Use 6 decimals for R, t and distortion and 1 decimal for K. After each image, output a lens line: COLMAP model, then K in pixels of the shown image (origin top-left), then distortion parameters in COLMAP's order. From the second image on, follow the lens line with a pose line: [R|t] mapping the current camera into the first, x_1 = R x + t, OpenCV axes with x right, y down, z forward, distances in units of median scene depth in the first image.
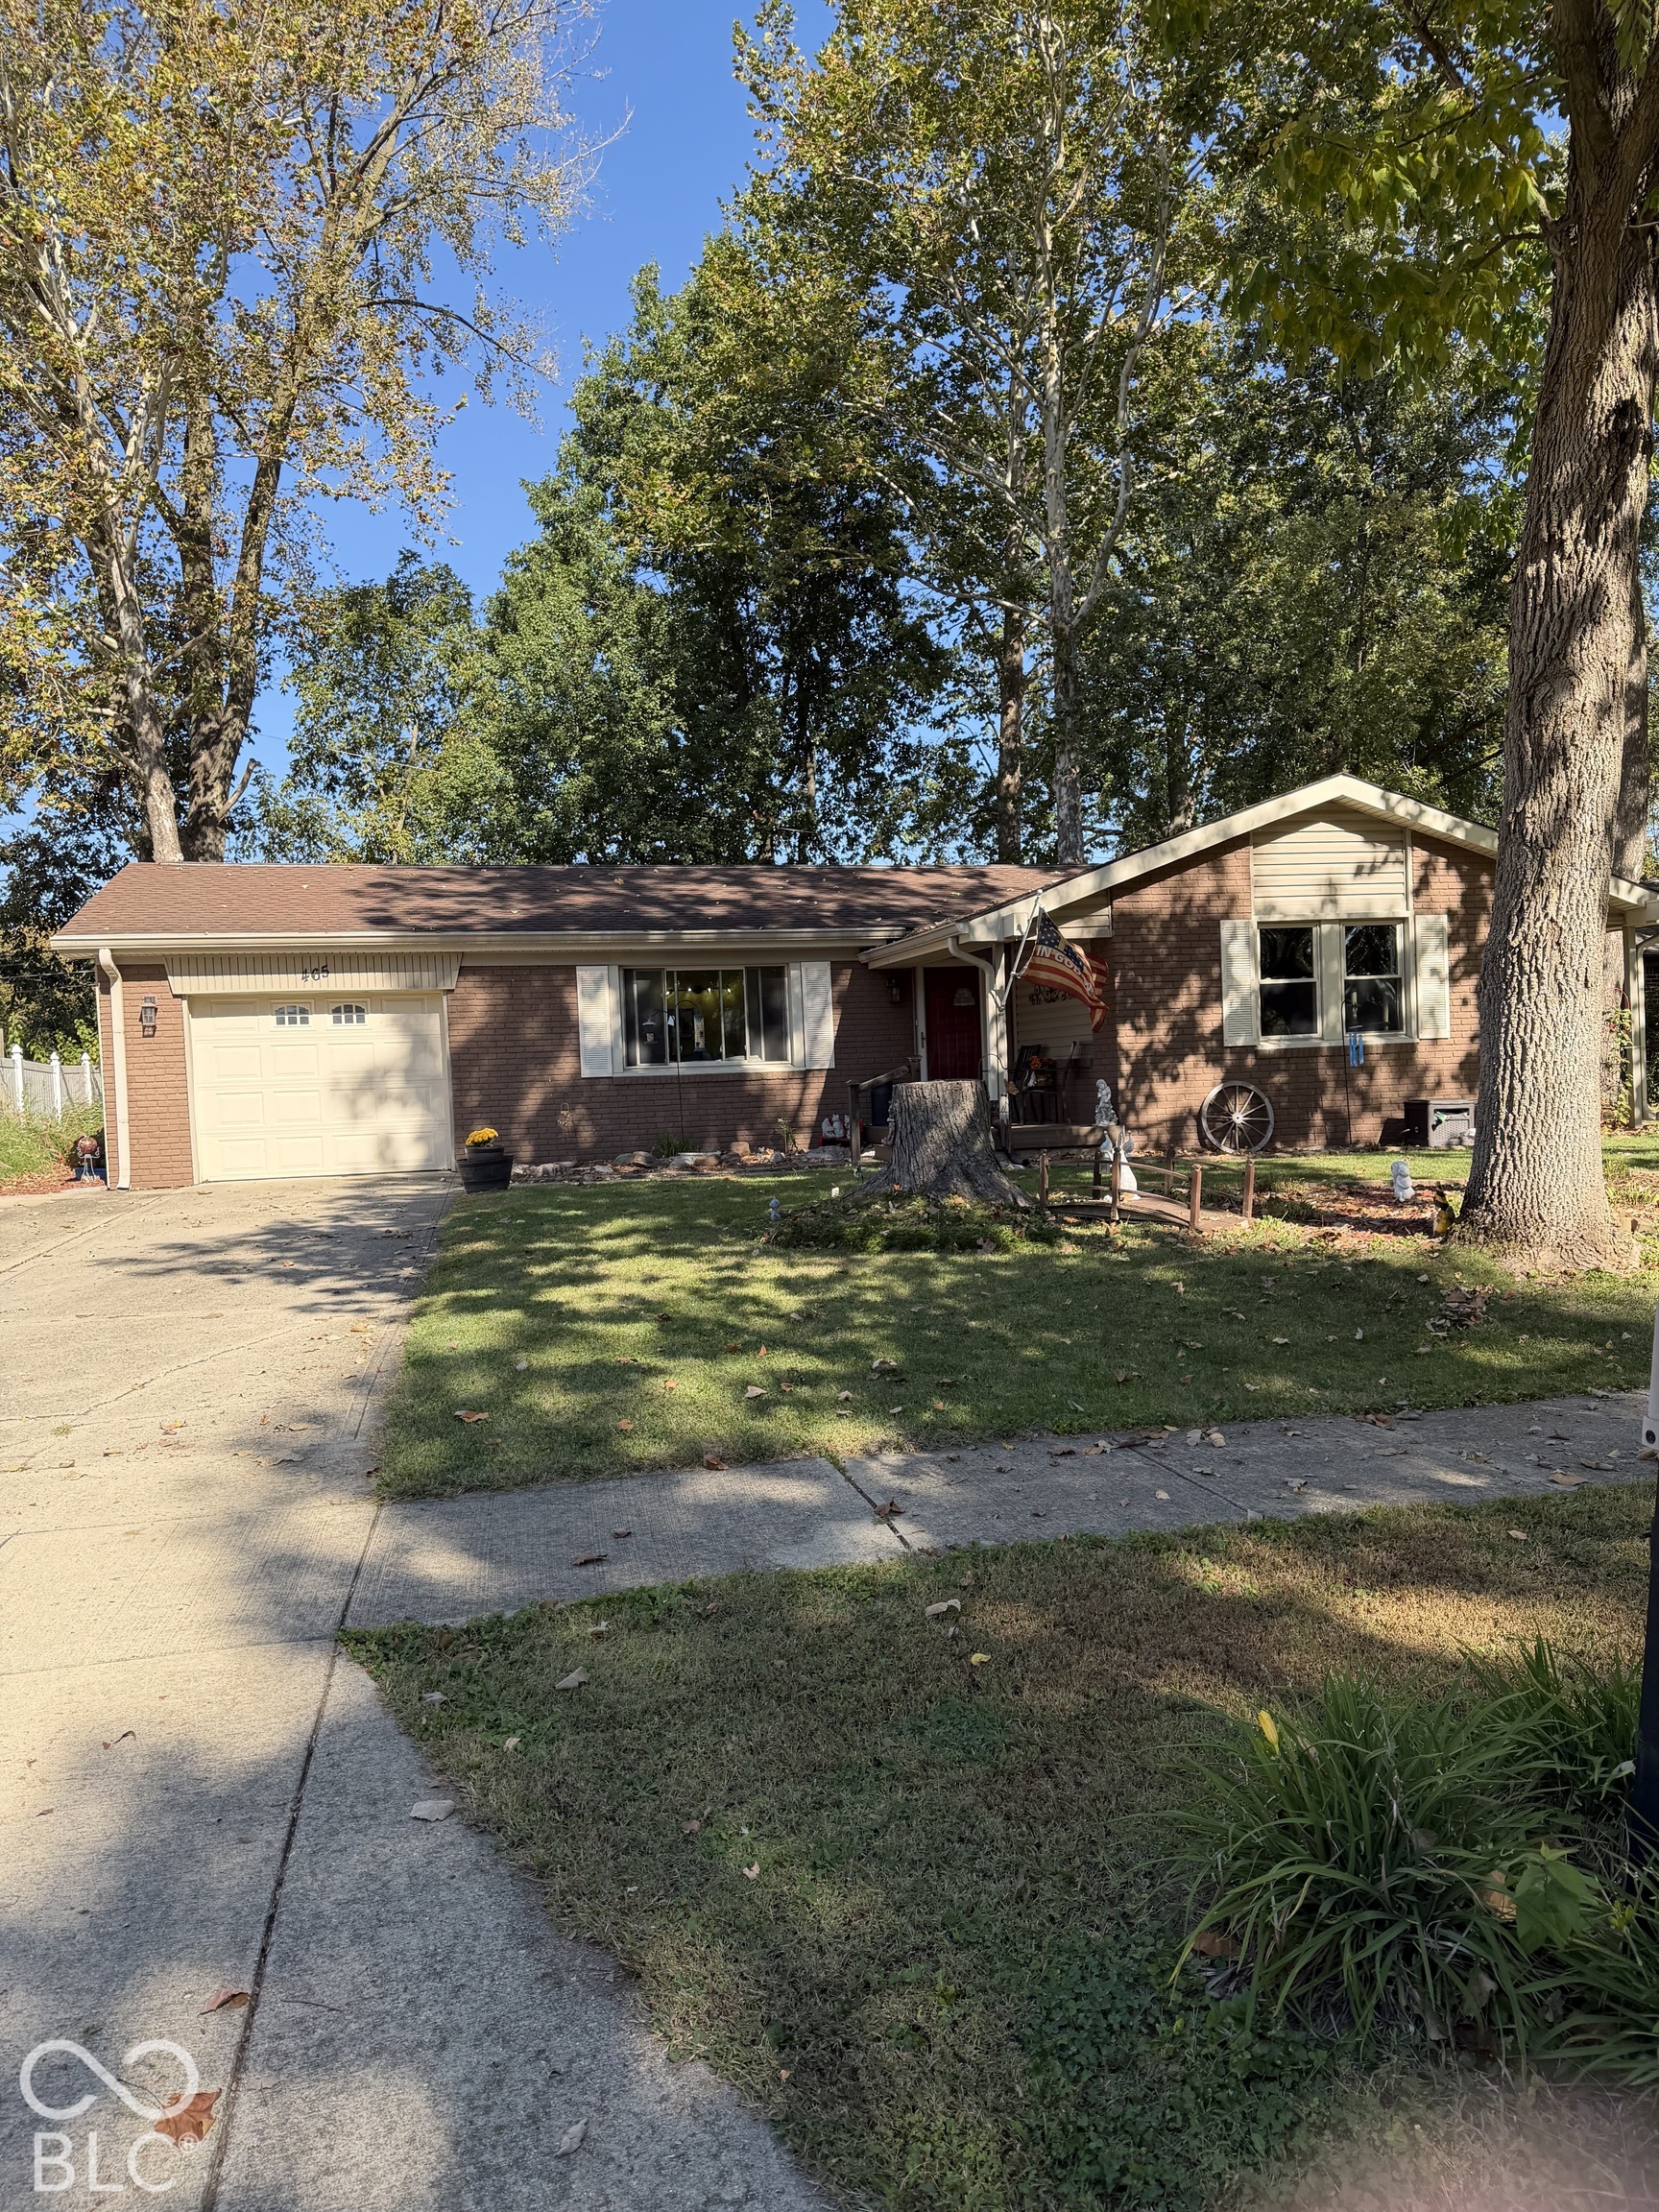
lens RADIAL K [[1548.0, 0, 828.2], [0, 1548.0, 1101.6], [0, 0, 1]] dist [0.062299, -0.001722]
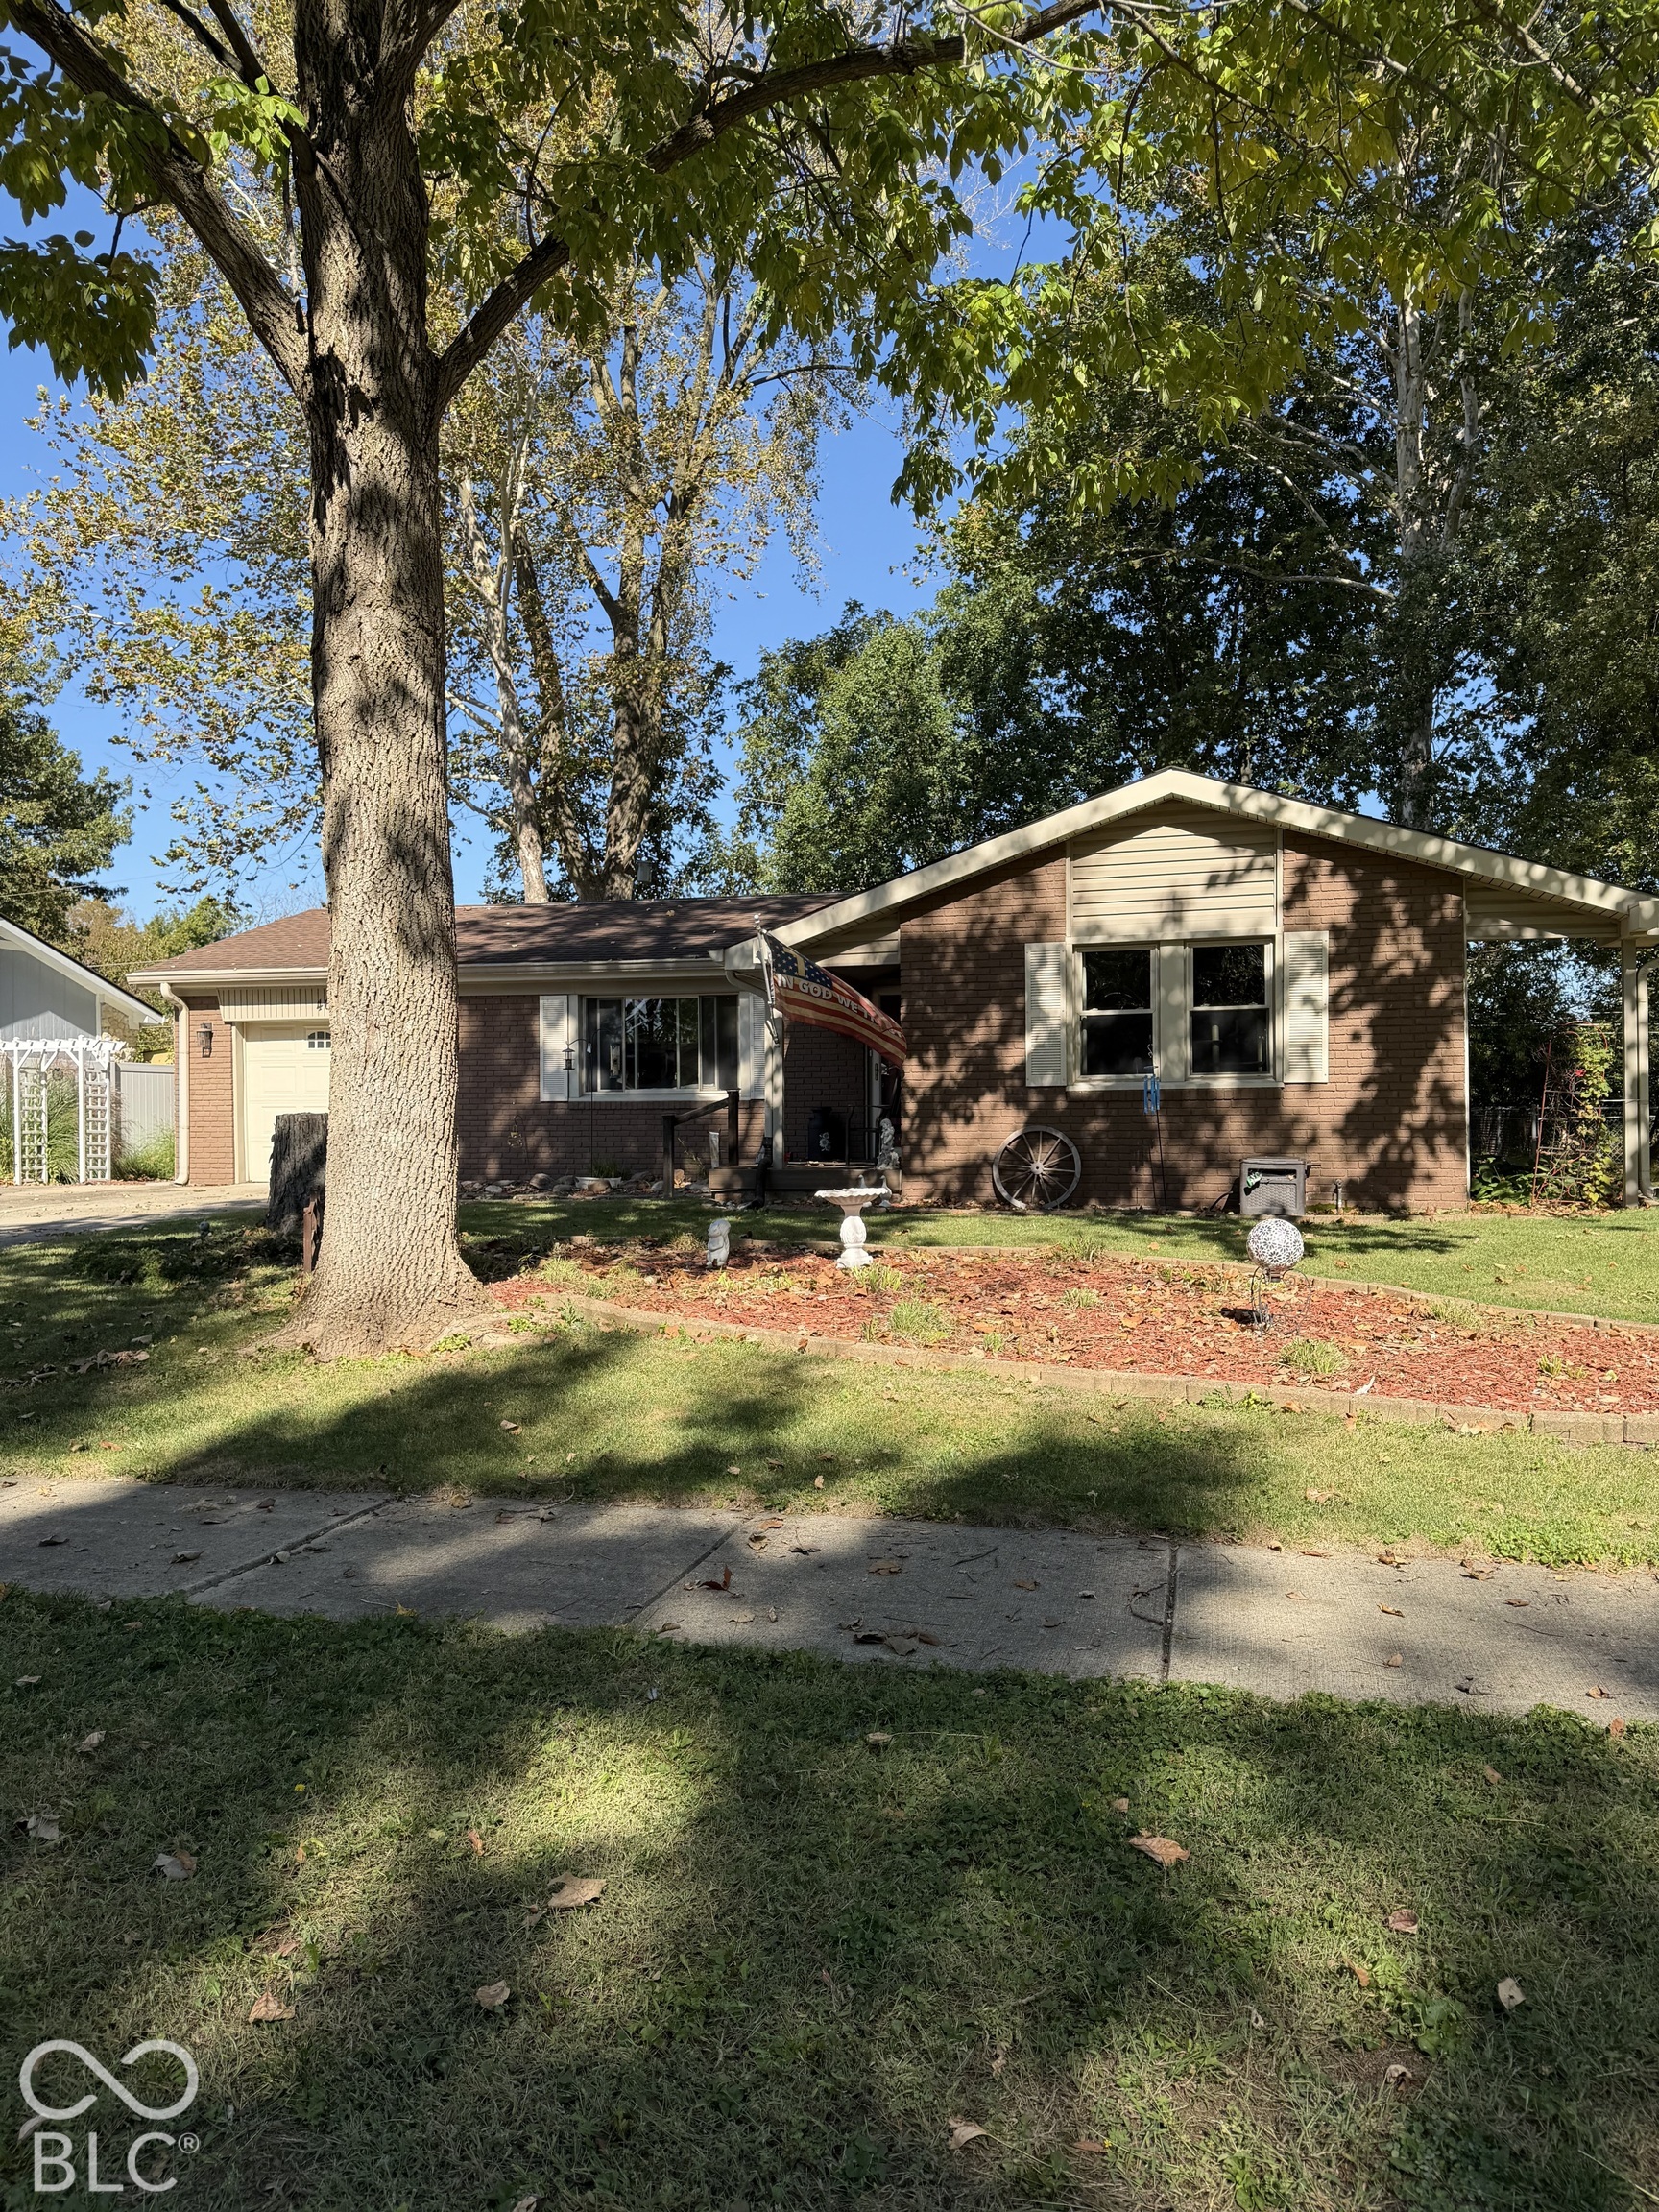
lens RADIAL K [[1548.0, 0, 829.1], [0, 1548.0, 1116.4], [0, 0, 1]] dist [0.062299, -0.001722]
pose [[0.883270, 0.033271, -0.467683, 0.555037], [-0.036111, 0.999344, 0.002892, -0.016507], [0.467472, 0.014334, 0.883892, 0.167772]]
